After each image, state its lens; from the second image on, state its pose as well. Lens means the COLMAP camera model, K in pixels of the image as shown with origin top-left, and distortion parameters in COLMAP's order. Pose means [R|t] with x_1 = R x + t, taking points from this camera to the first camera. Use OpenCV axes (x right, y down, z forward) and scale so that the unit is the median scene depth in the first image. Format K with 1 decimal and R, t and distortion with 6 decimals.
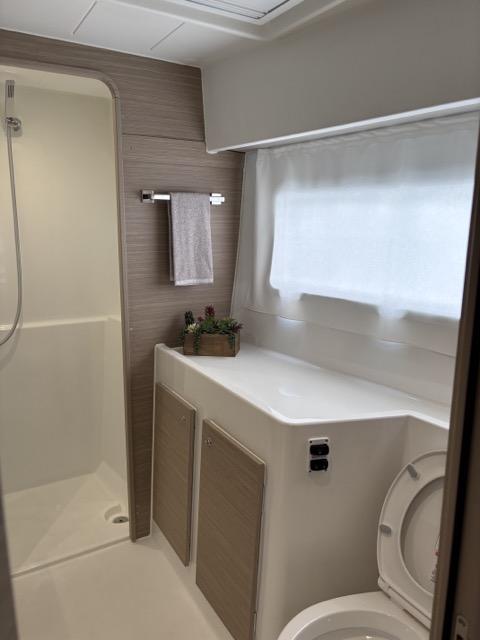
lens RADIAL K [[480.0, 0, 240.0], [0, 480.0, 320.0], [0, 0, 1]] dist [0.045886, -0.062967]
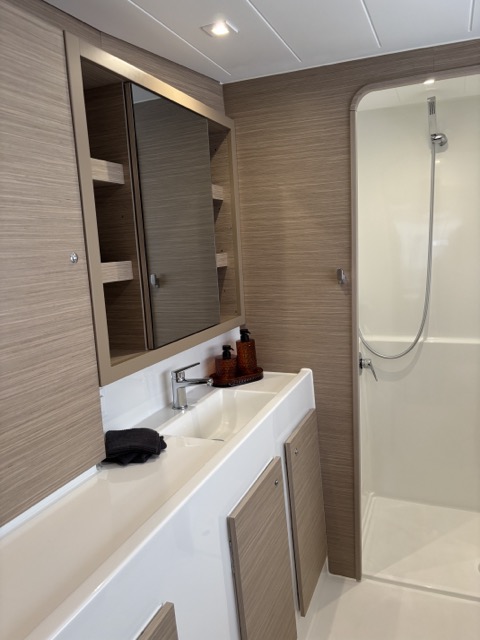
lens RADIAL K [[480.0, 0, 240.0], [0, 480.0, 320.0], [0, 0, 1]] dist [0.045886, -0.062967]
pose [[0.592977, 0.092953, -0.799836, 0.147365], [-0.119188, 0.992505, 0.026981, -0.012165], [0.796350, 0.079332, 0.599611, 0.112629]]
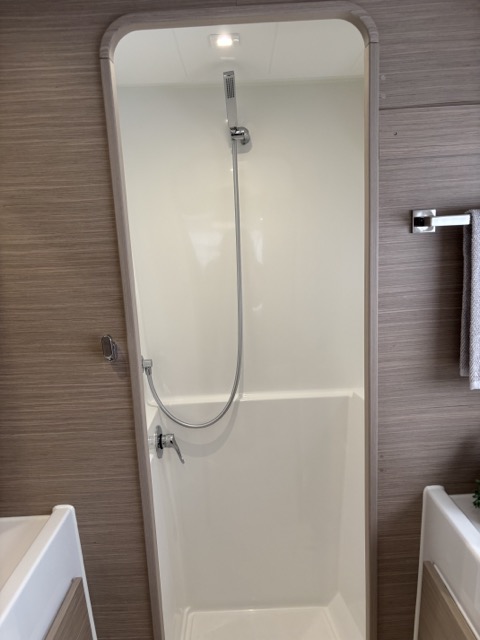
lens RADIAL K [[480.0, 0, 240.0], [0, 480.0, 320.0], [0, 0, 1]] dist [0.045886, -0.062967]
pose [[0.859530, 0.036910, -0.509751, -0.086152], [-0.052410, 0.998496, -0.016073, -0.123003], [0.508392, 0.040531, 0.860172, 0.423733]]
